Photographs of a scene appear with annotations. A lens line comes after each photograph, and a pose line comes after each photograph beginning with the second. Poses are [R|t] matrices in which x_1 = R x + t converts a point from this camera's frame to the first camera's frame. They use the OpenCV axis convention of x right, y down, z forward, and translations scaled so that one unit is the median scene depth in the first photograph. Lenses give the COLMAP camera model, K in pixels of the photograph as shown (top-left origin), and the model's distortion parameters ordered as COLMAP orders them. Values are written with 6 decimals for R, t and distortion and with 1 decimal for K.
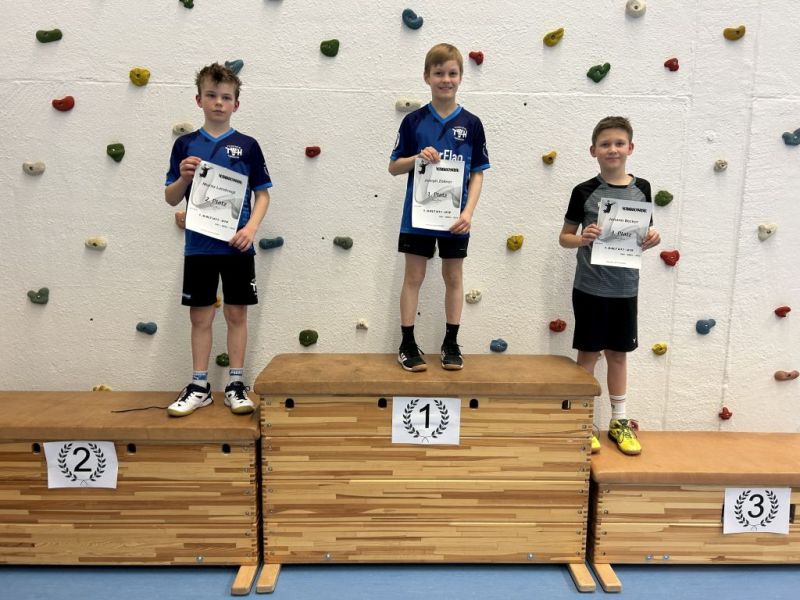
lens RADIAL K [[623.7, 0, 406.5], [0, 623.7, 301.6], [0, 0, 1]] dist [0.068324, -0.071051]
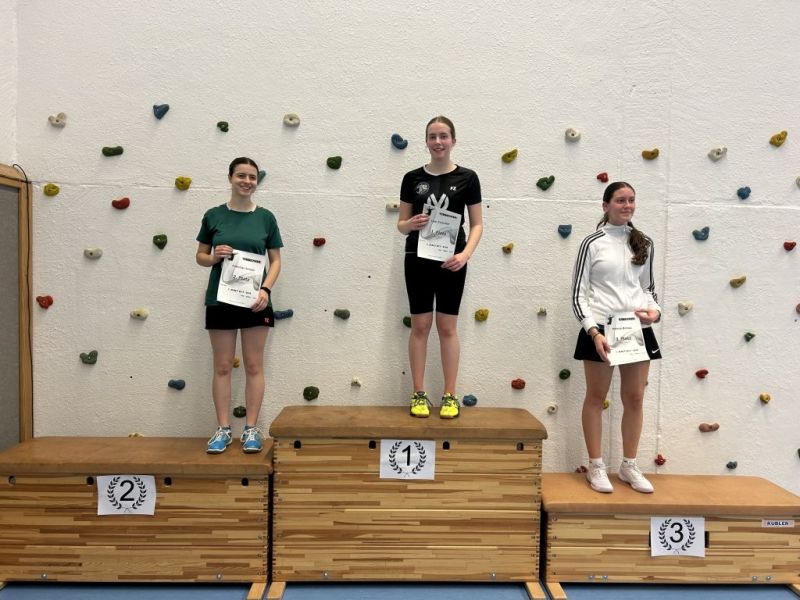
lens RADIAL K [[623.7, 0, 404.3], [0, 623.7, 300.8], [0, 0, 1]] dist [0.068324, -0.071051]
pose [[0.999929, 0.006919, 0.009751, 0.010247], [-0.005849, 0.994373, -0.105770, 0.009472], [-0.010428, 0.105706, 0.994343, -0.254323]]
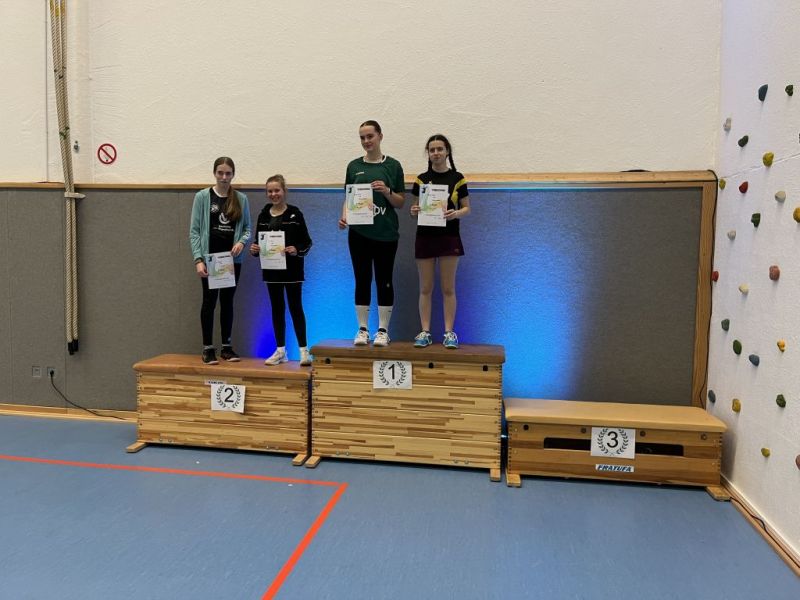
lens RADIAL K [[604.1, 0, 395.0], [0, 604.1, 296.4], [0, 0, 1]] dist [0.058942, -0.046343]
pose [[-0.187208, 0.055393, -0.980757, 1.027454], [-0.171038, 0.981320, 0.088073, -0.075654], [0.967315, 0.184235, -0.174237, 0.605456]]
